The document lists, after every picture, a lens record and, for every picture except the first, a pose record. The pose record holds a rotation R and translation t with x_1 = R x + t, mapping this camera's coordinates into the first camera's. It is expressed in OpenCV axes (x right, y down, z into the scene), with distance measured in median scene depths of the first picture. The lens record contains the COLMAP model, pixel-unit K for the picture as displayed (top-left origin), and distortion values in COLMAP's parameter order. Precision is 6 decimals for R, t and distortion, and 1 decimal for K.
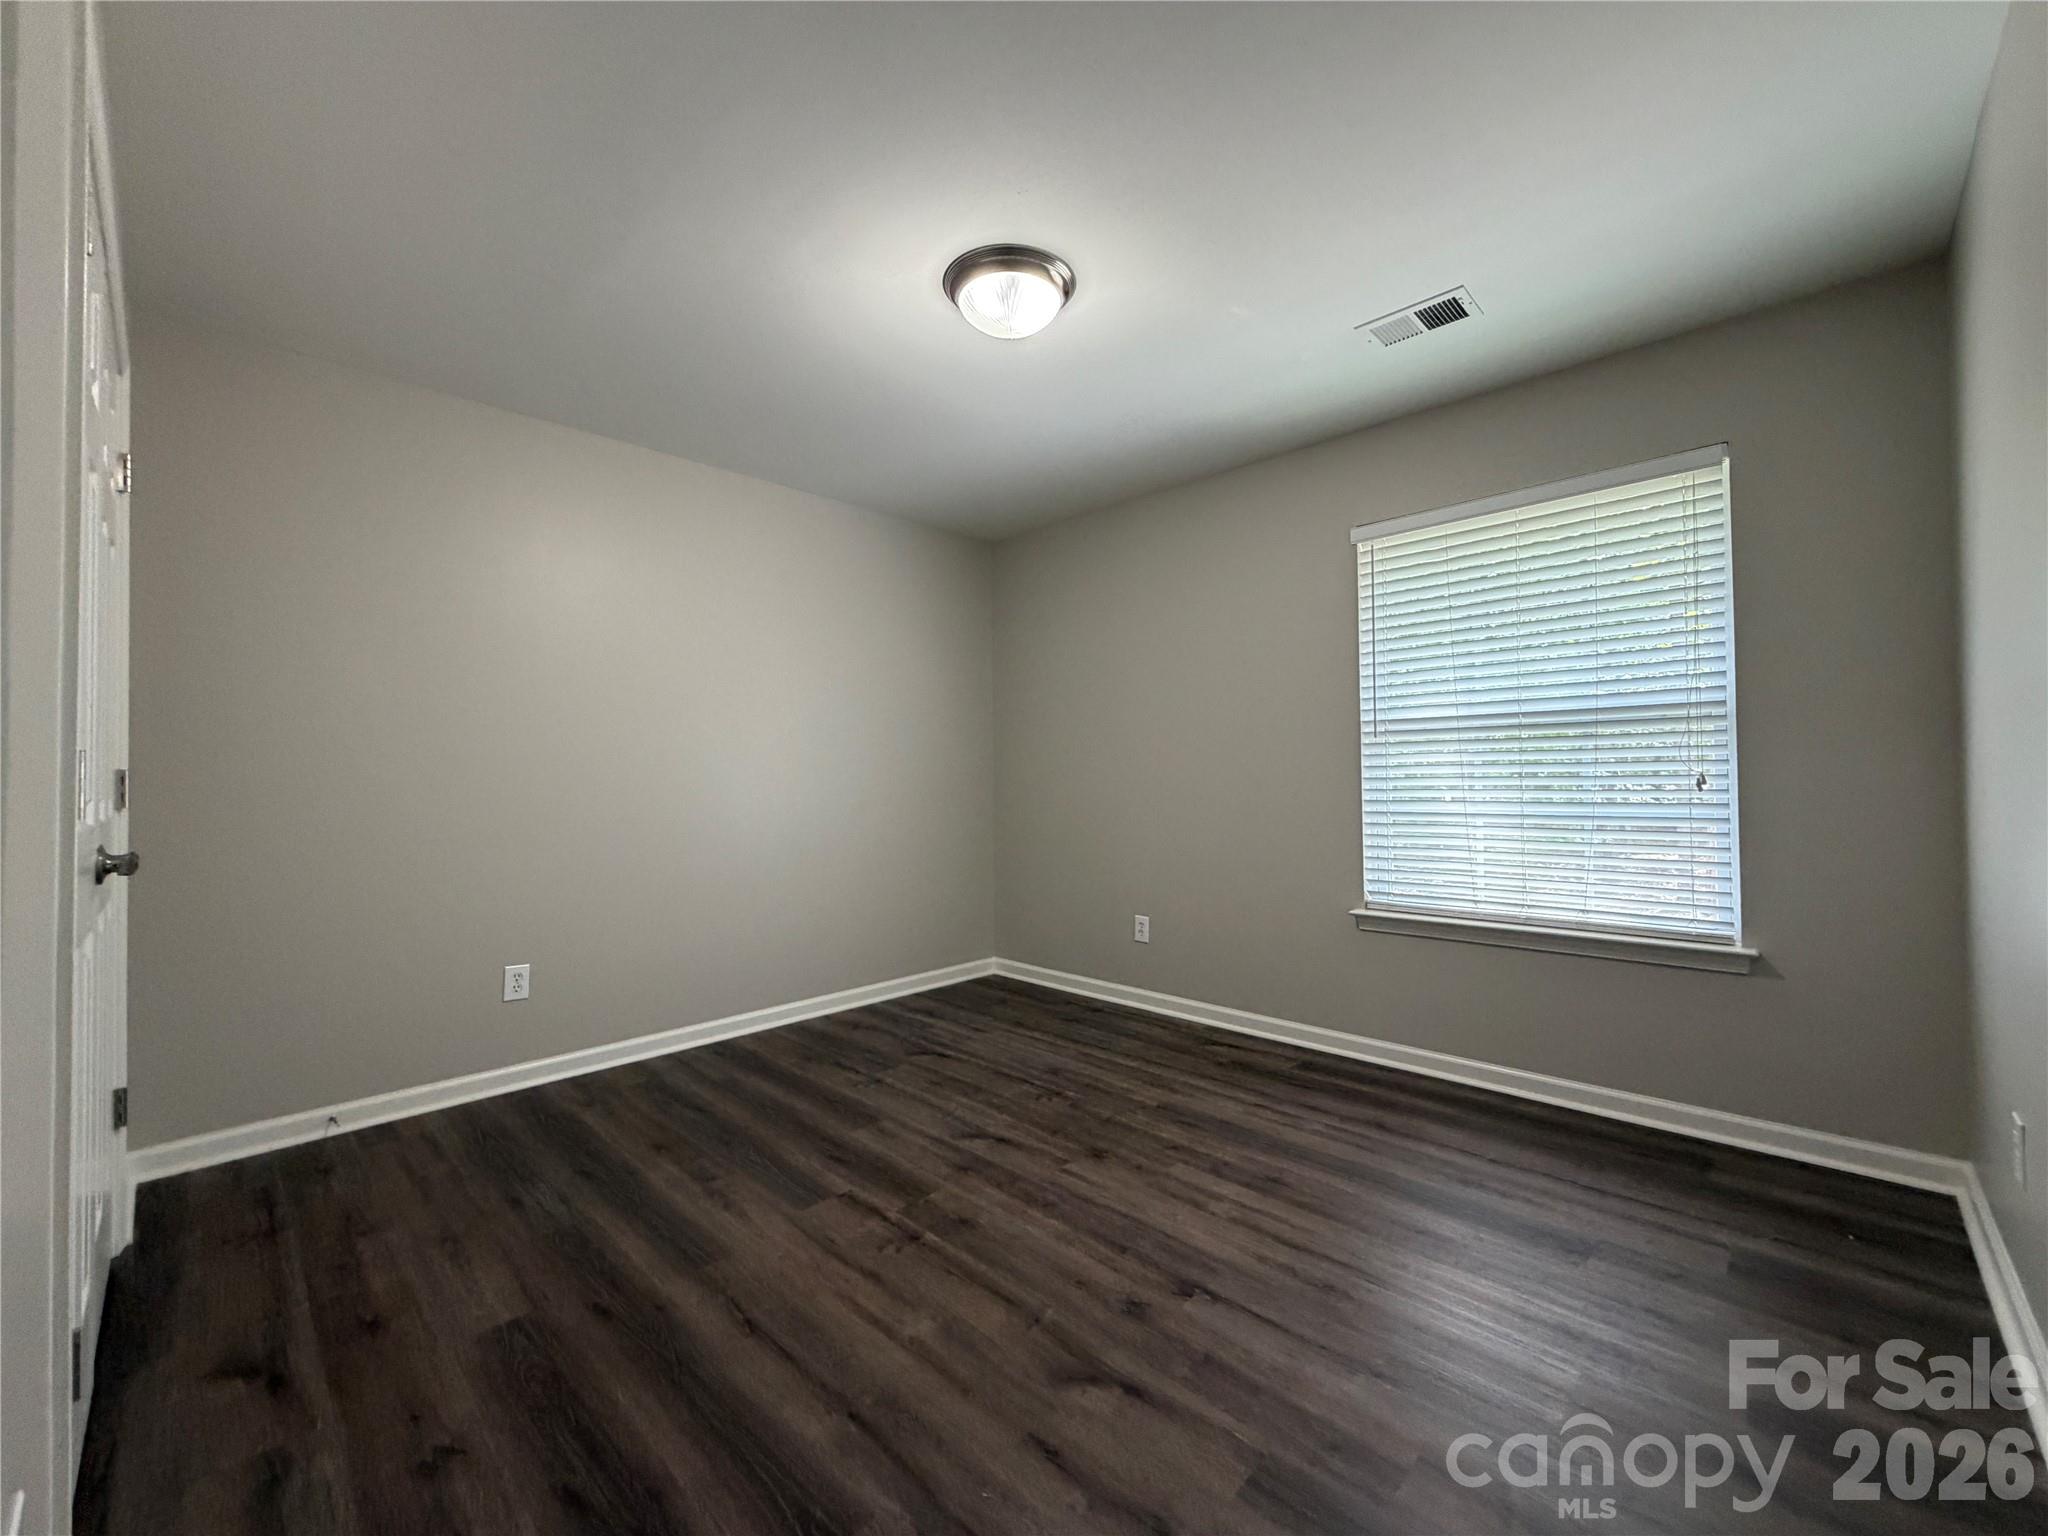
lens RADIAL K [[817.6, 0, 1018.8], [0, 817.6, 767.0], [0, 0, 1]] dist [-0.000070, -0.000020]
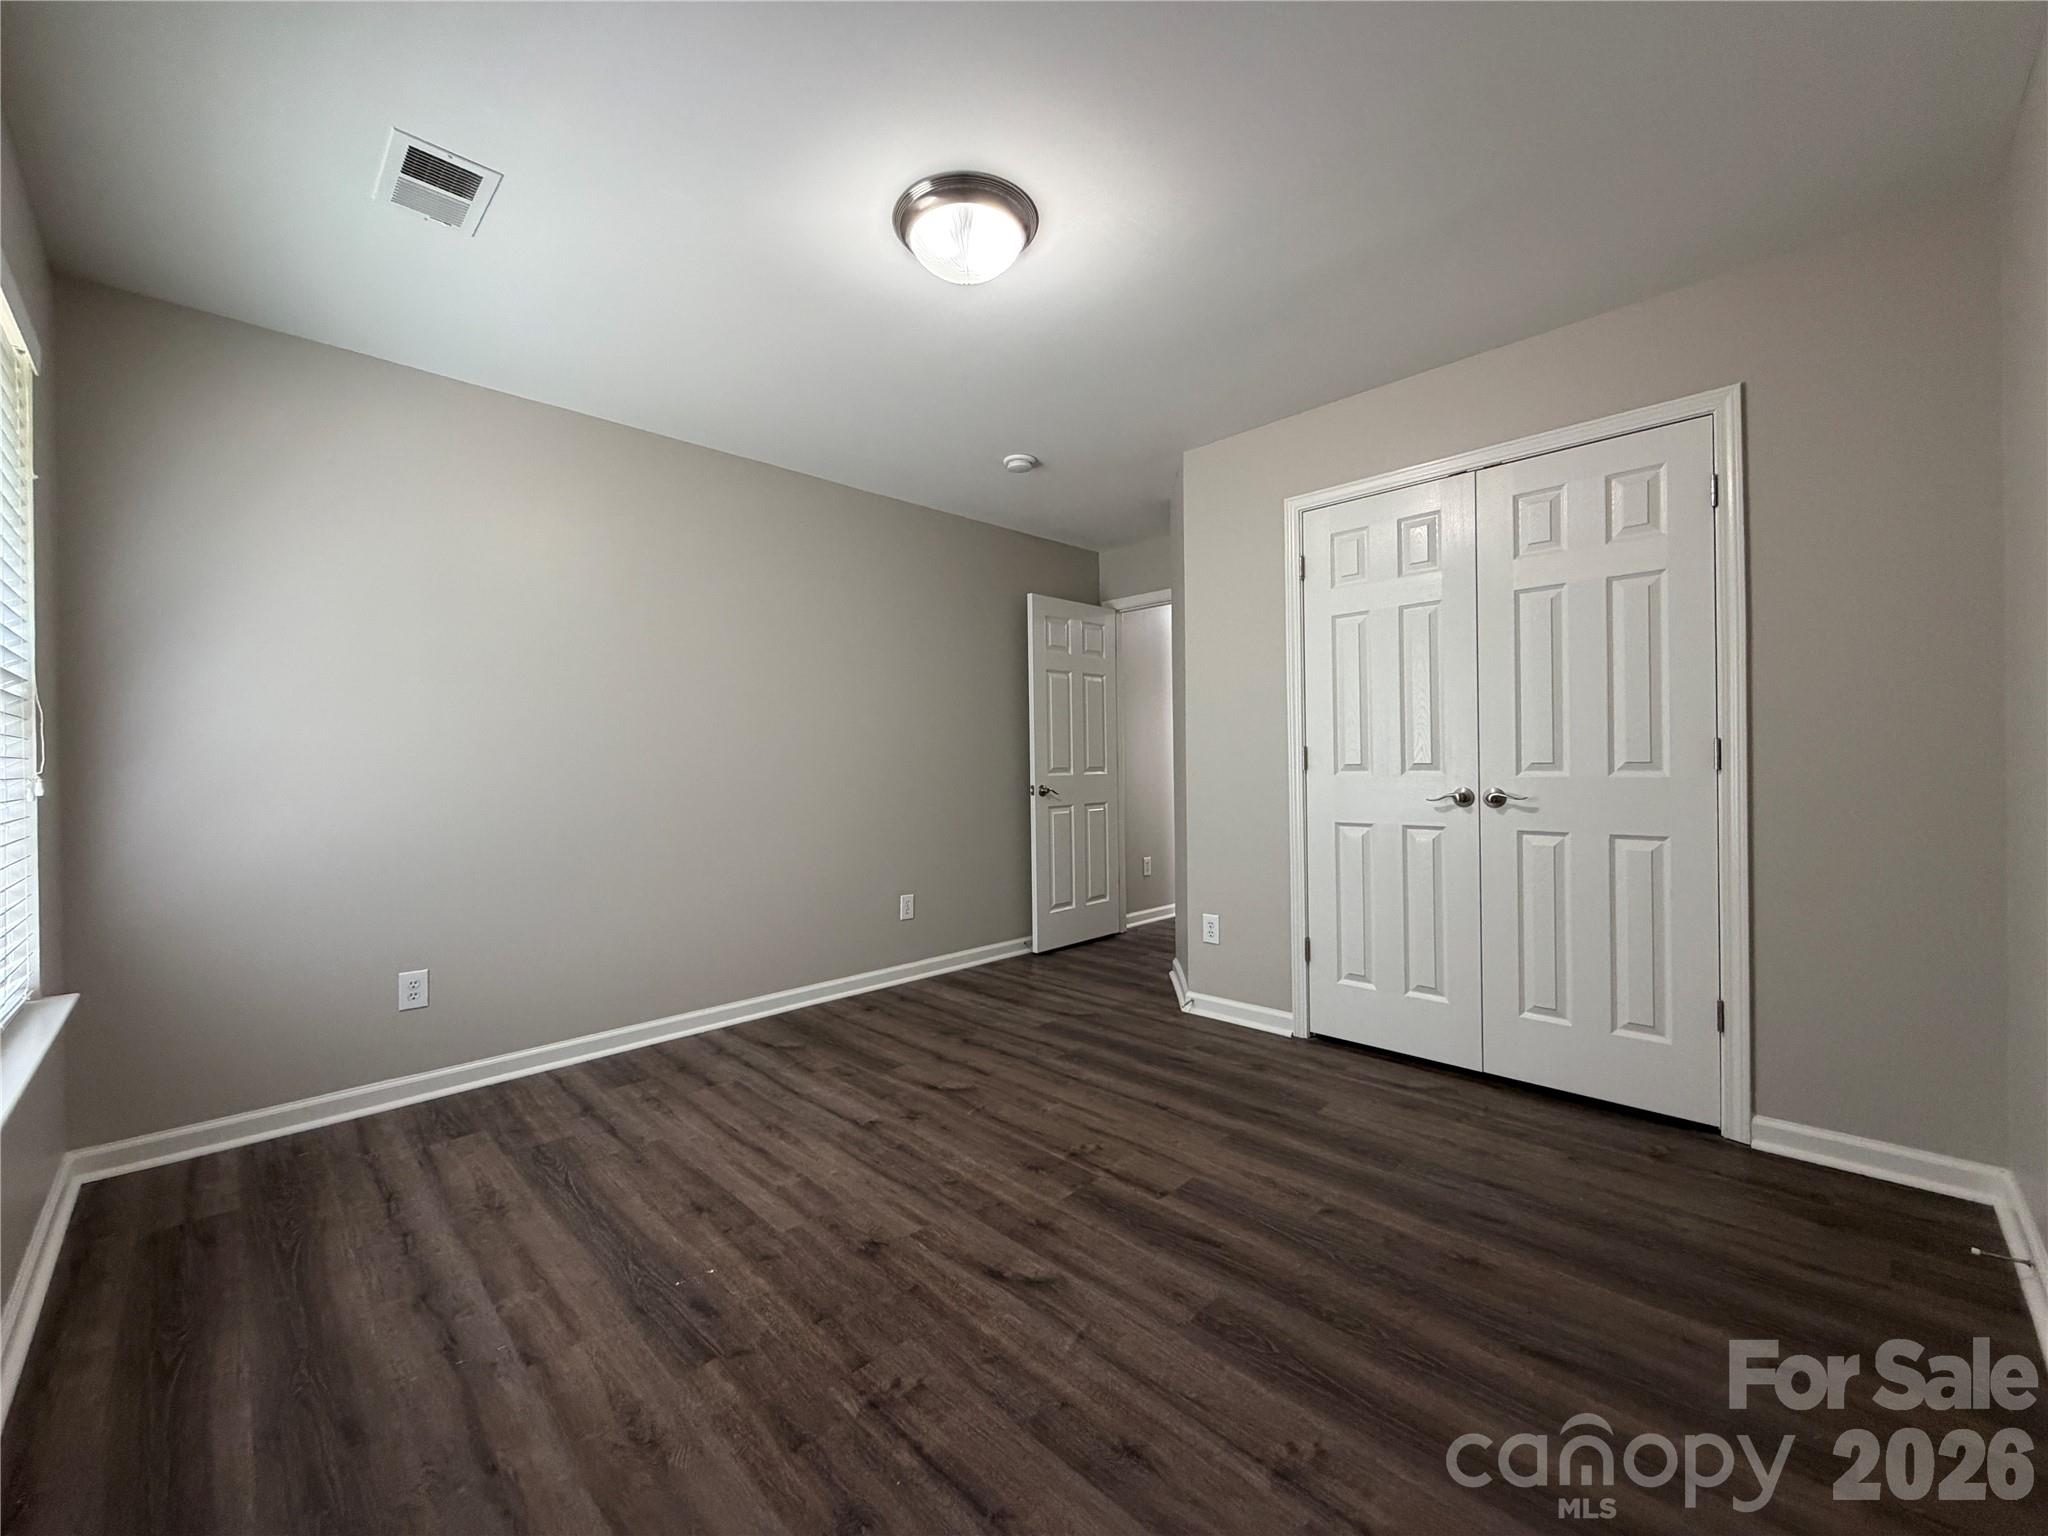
lens RADIAL K [[817.6, 0, 1018.8], [0, 817.6, 767.0], [0, 0, 1]] dist [-0.000070, -0.000020]
pose [[-0.999598, 0.024528, 0.014195, -0.071090], [0.024371, 0.999641, -0.011132, 0.031503], [-0.014463, -0.010781, -0.999837, 1.942420]]
